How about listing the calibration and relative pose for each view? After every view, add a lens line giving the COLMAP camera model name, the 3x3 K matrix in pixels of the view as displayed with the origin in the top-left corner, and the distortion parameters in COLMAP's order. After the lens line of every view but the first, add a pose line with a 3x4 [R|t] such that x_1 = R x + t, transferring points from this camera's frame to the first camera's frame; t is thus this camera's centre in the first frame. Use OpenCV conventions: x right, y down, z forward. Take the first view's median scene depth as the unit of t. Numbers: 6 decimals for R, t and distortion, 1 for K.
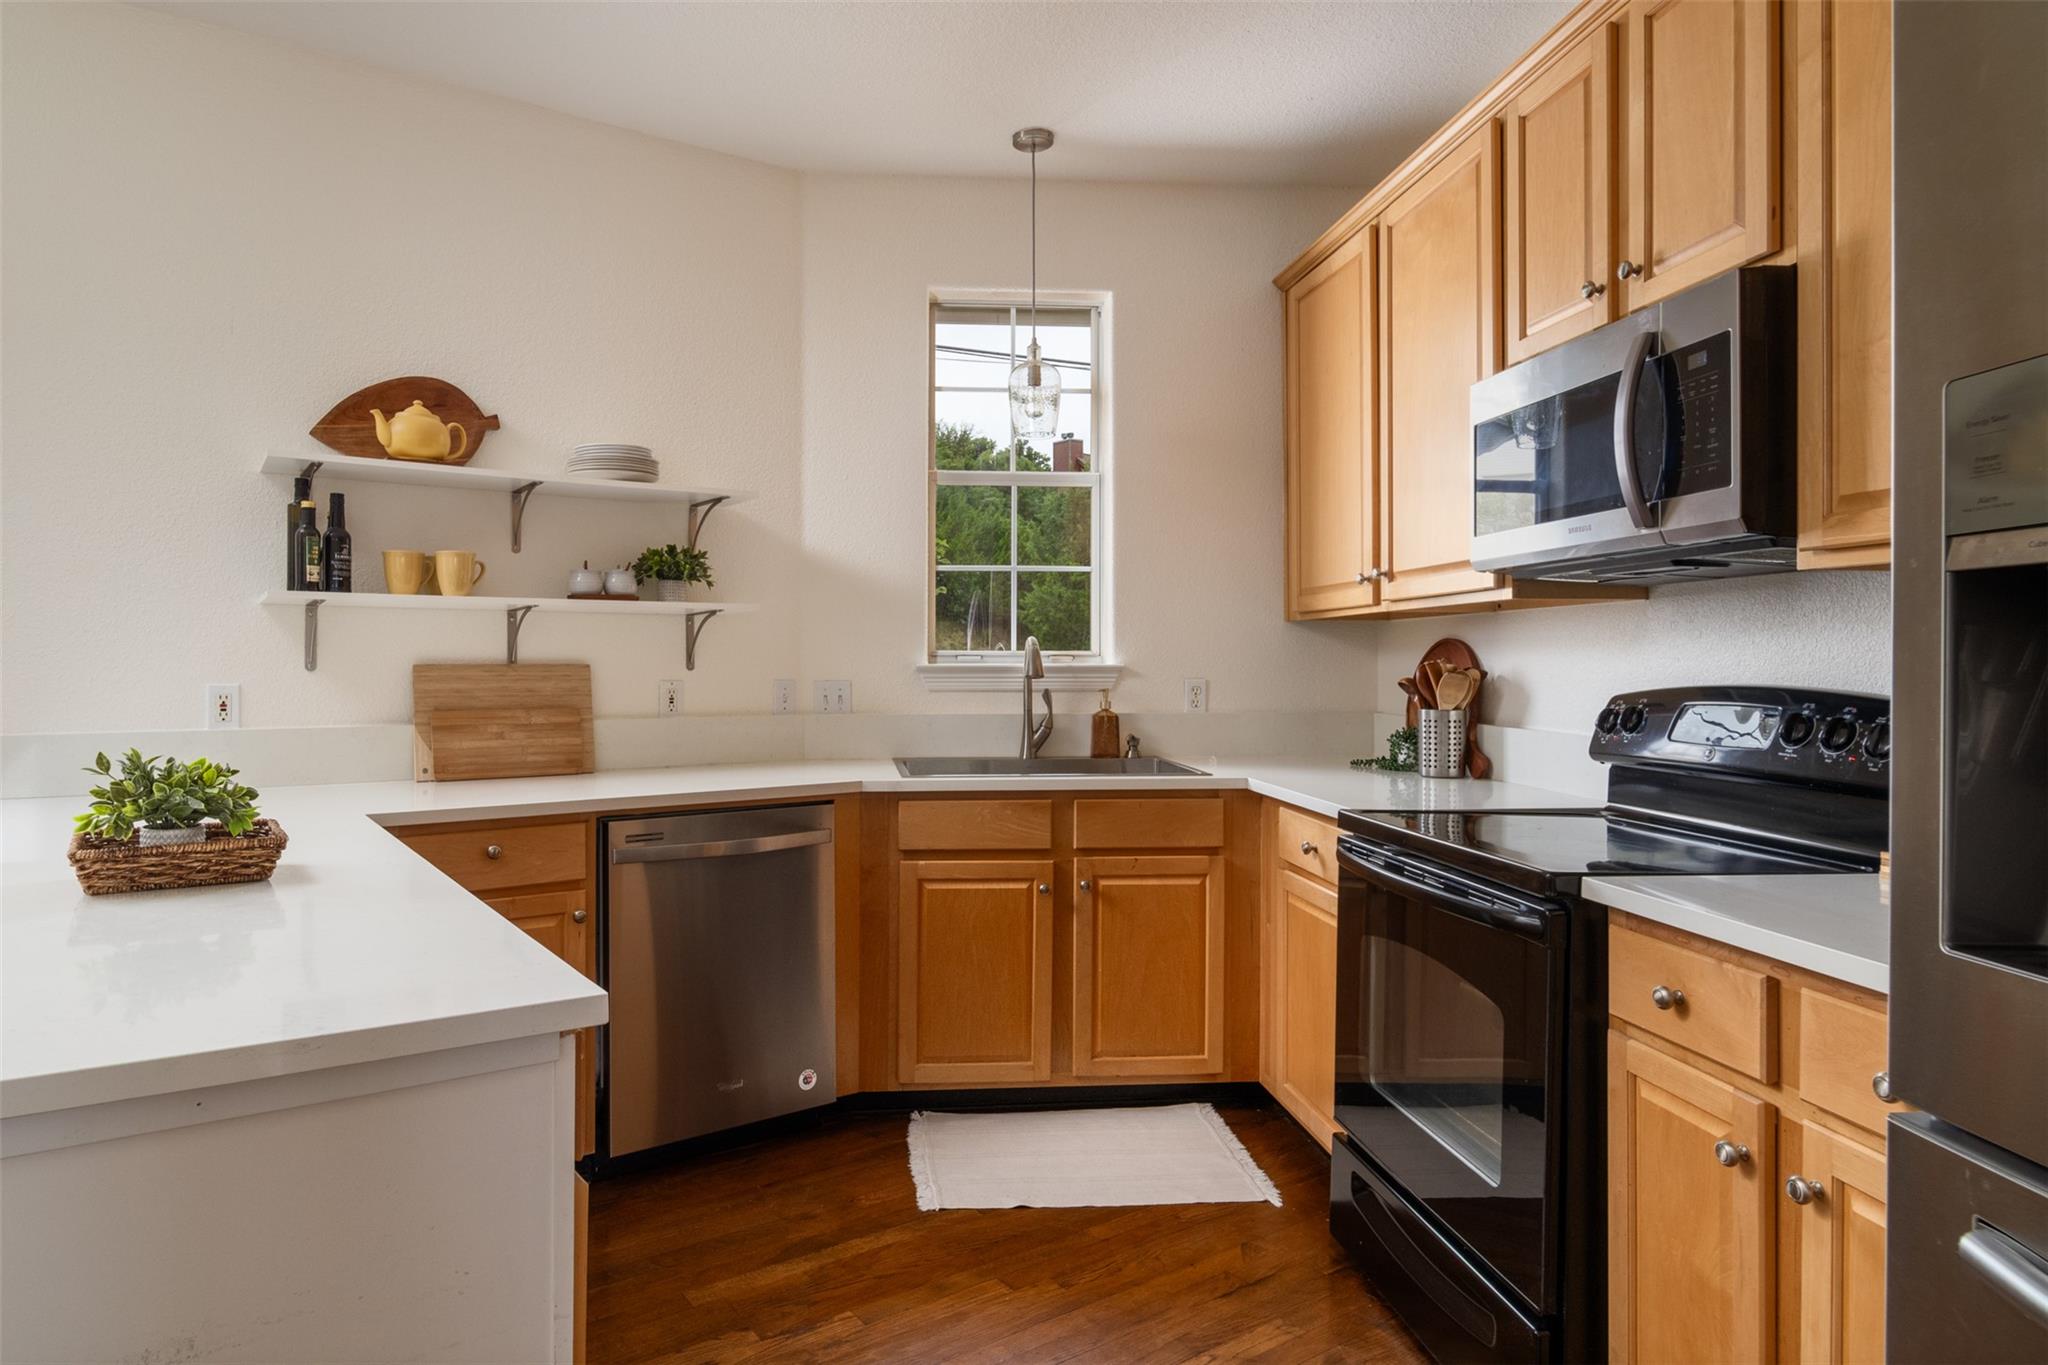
lens RADIAL K [[1168.4, 0, 927.1], [0, 1168.4, 645.0], [0, 0, 1]] dist [0.001638, 0.000269]
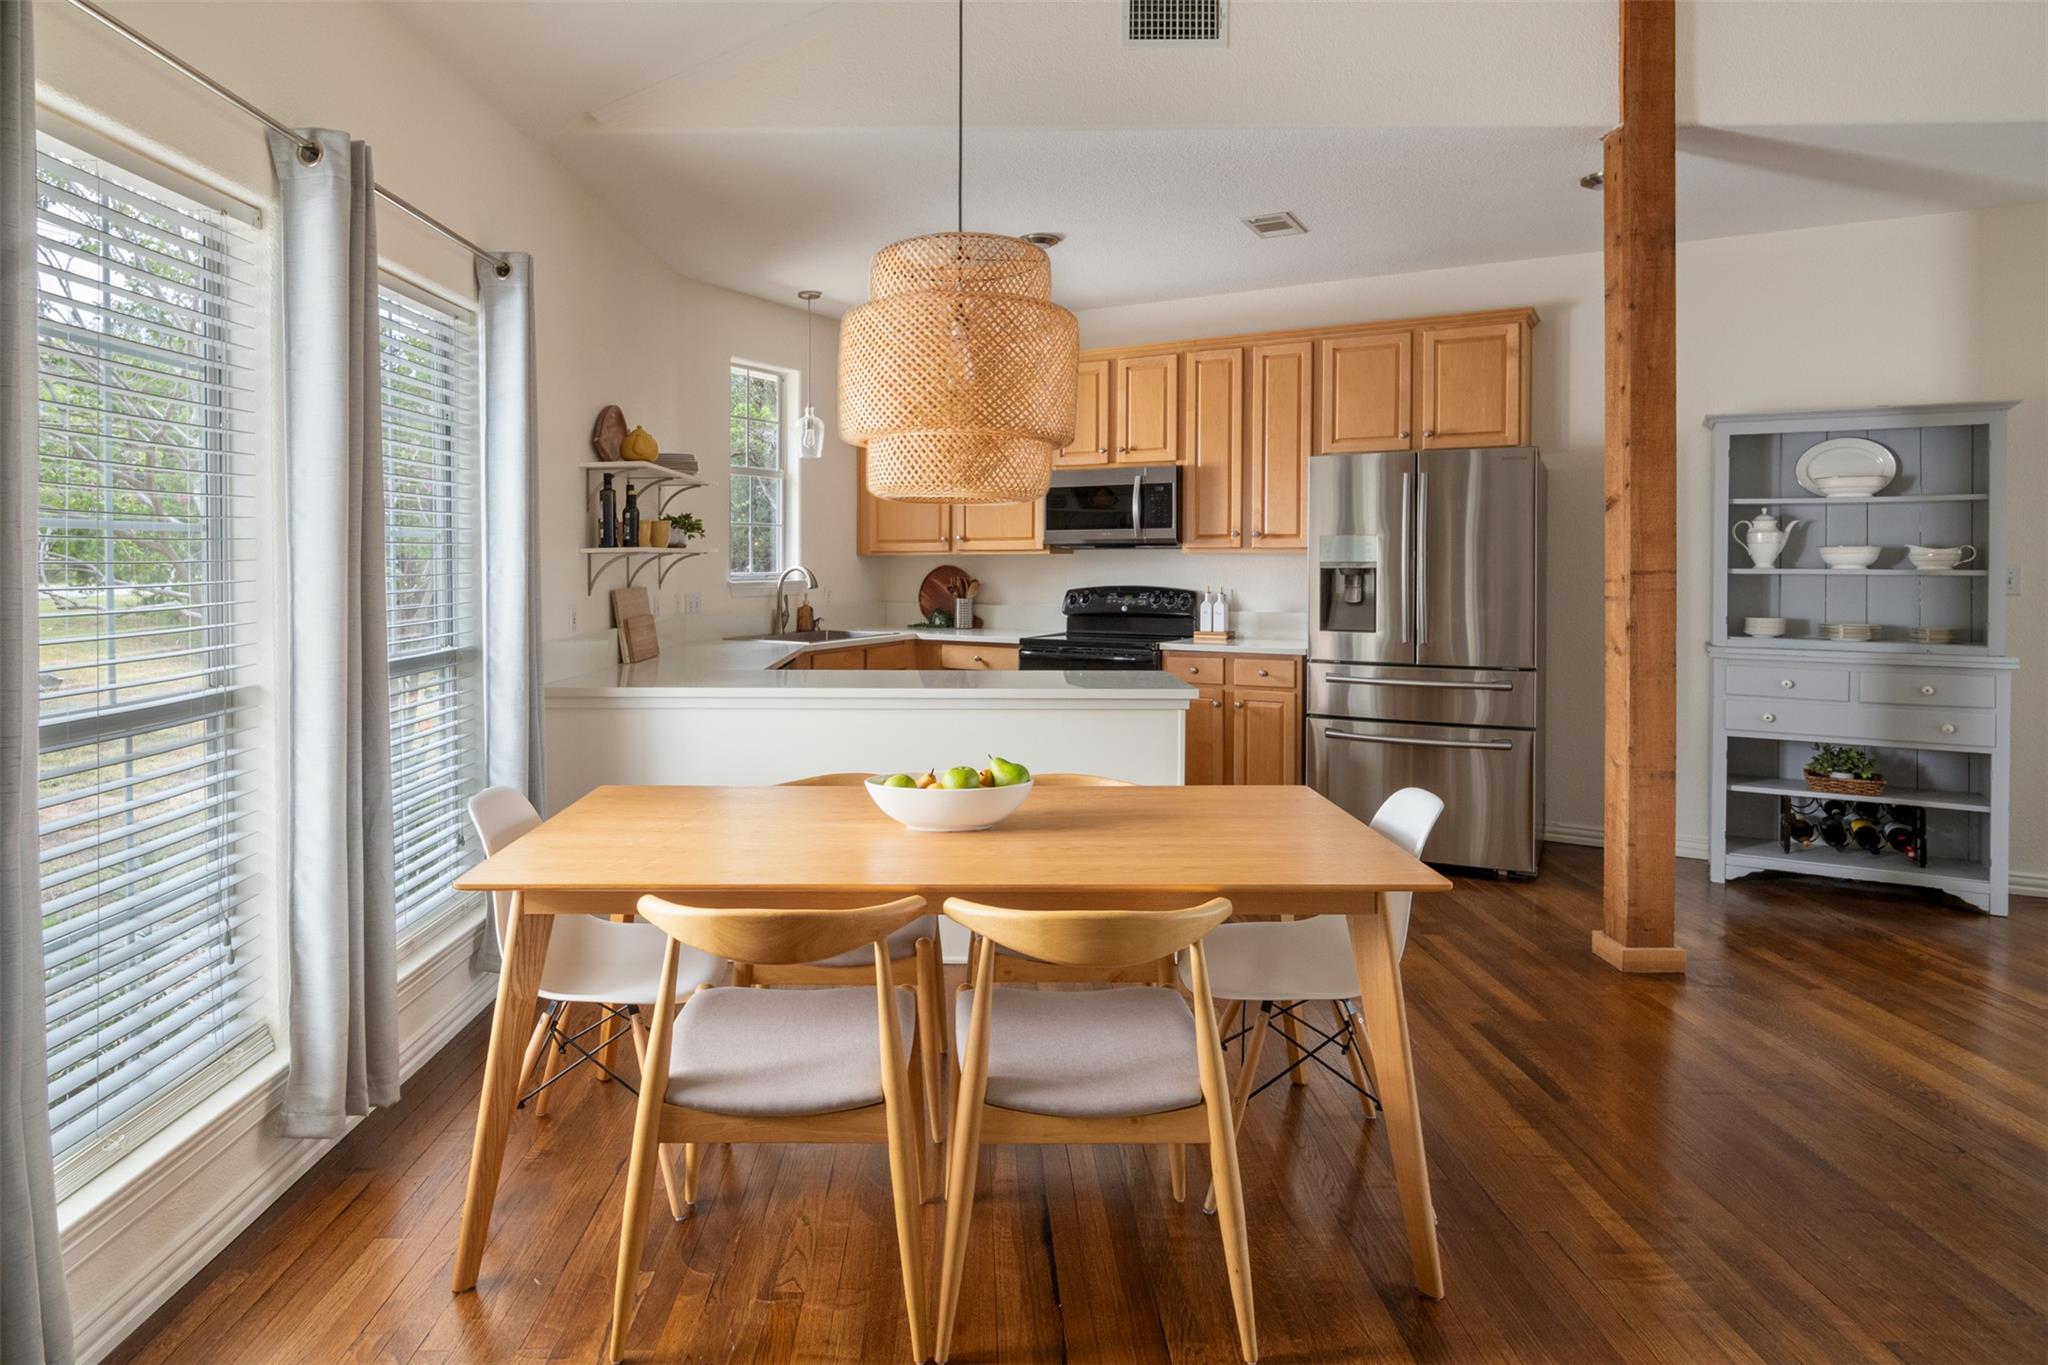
lens RADIAL K [[1185.7, 0, 942.0], [0, 1185.7, 561.8], [0, 0, 1]] dist [0.001413, 0.000924]
pose [[0.564969, -0.013655, 0.824999, -1.450734], [-0.001105, 0.999850, 0.017306, -0.054166], [-0.825112, -0.010689, 0.564869, -0.231865]]
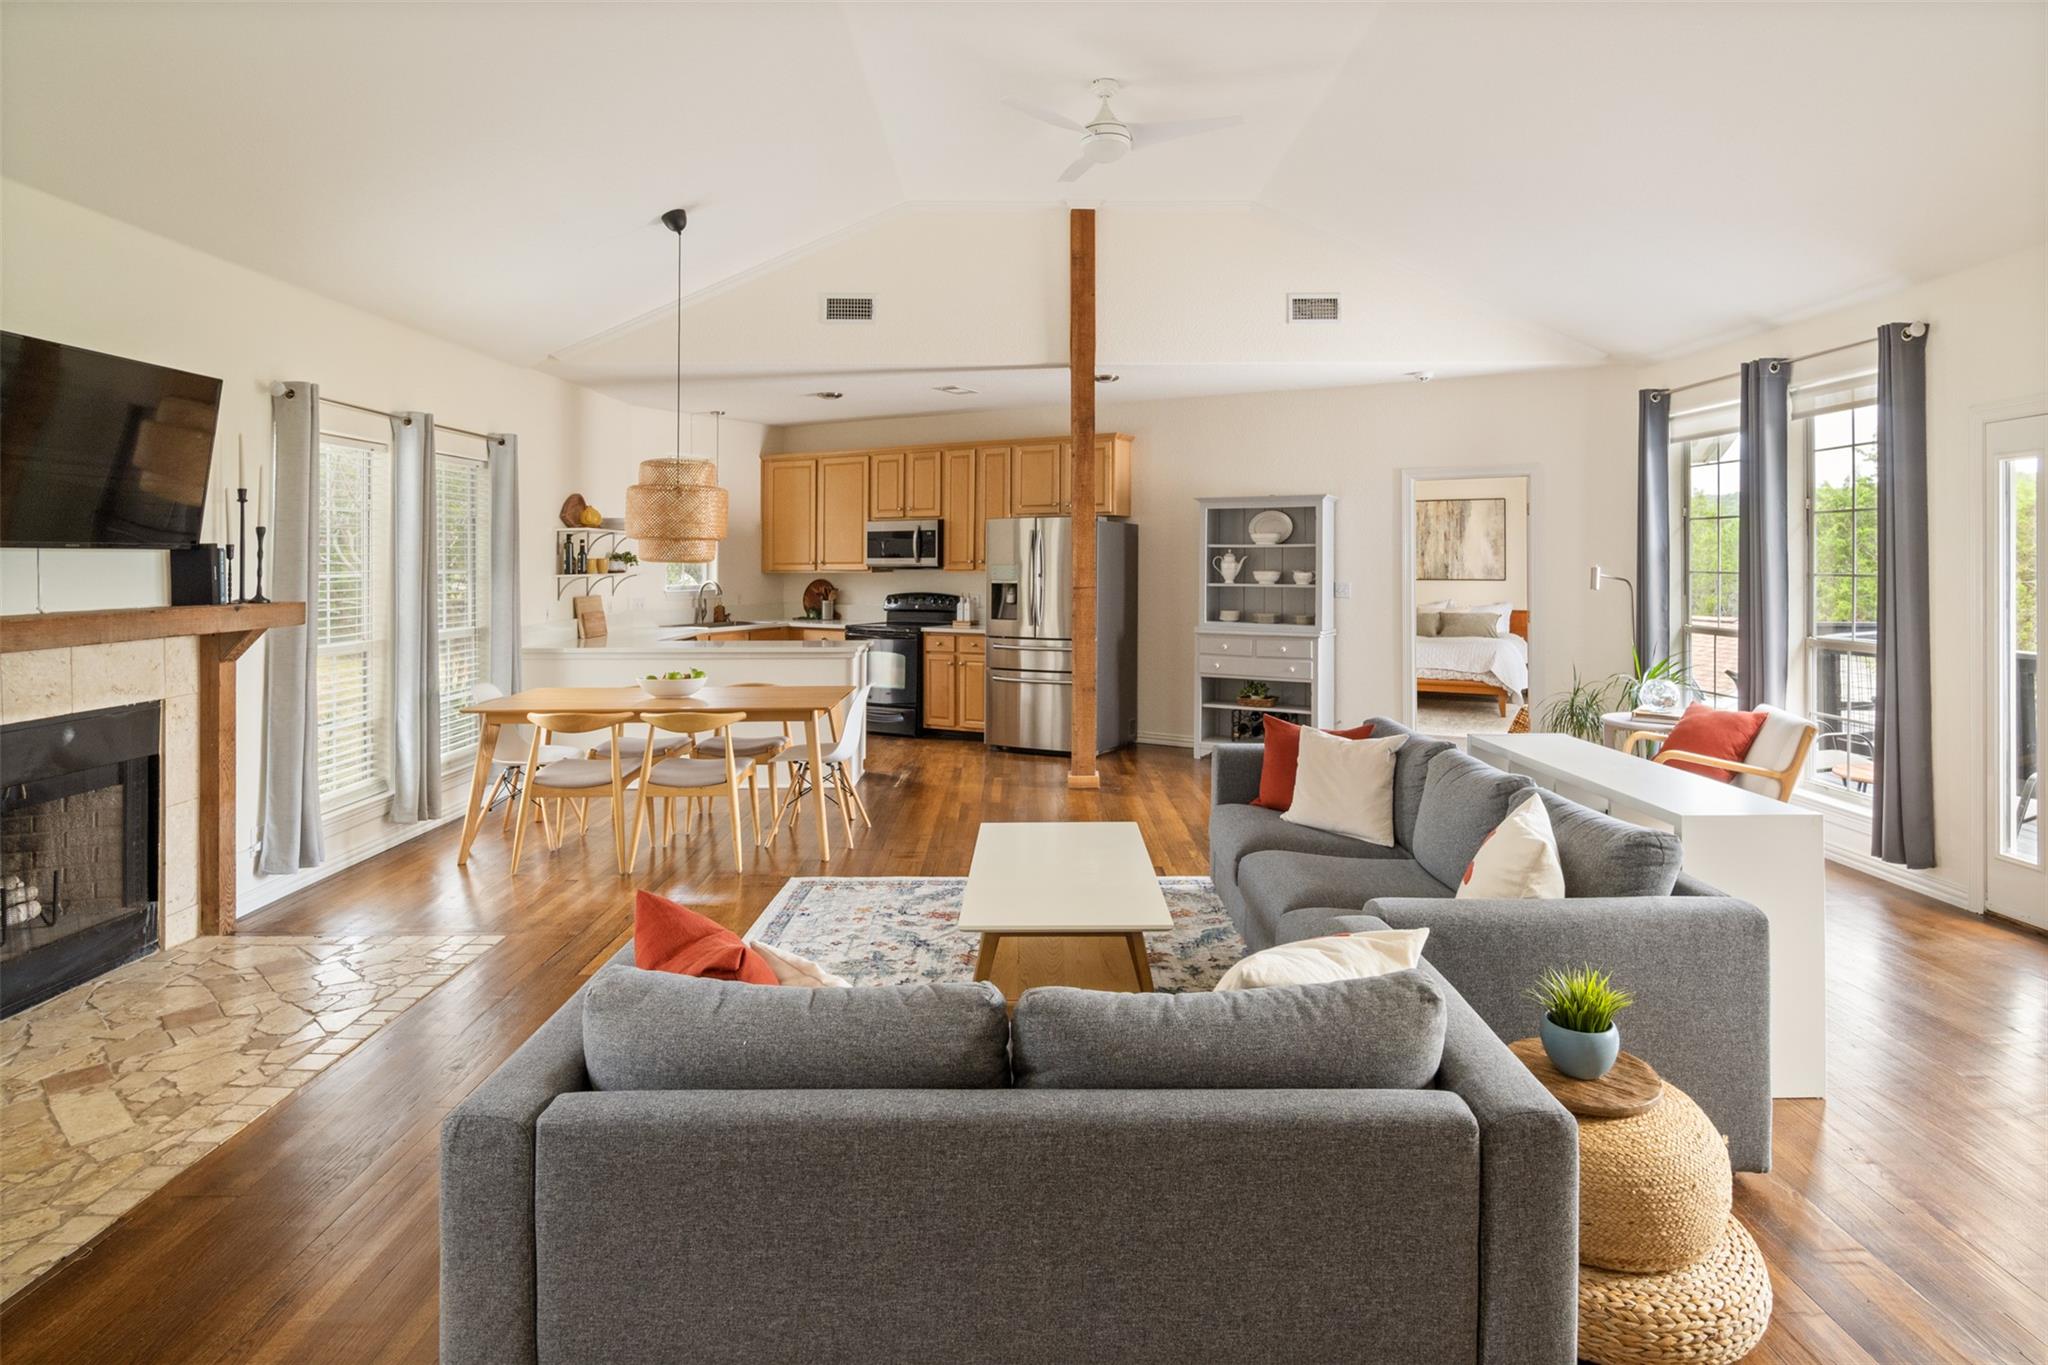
lens RADIAL K [[1111.7, 0, 1031.5], [0, 1111.7, 541.0], [0, 0, 1]] dist [0.002672, 0.000476]
pose [[0.540661, 0.001742, 0.841239, -2.021681], [0.000559, 0.999997, -0.002430, -0.114370], [-0.841241, 0.001784, 0.540658, -1.295715]]
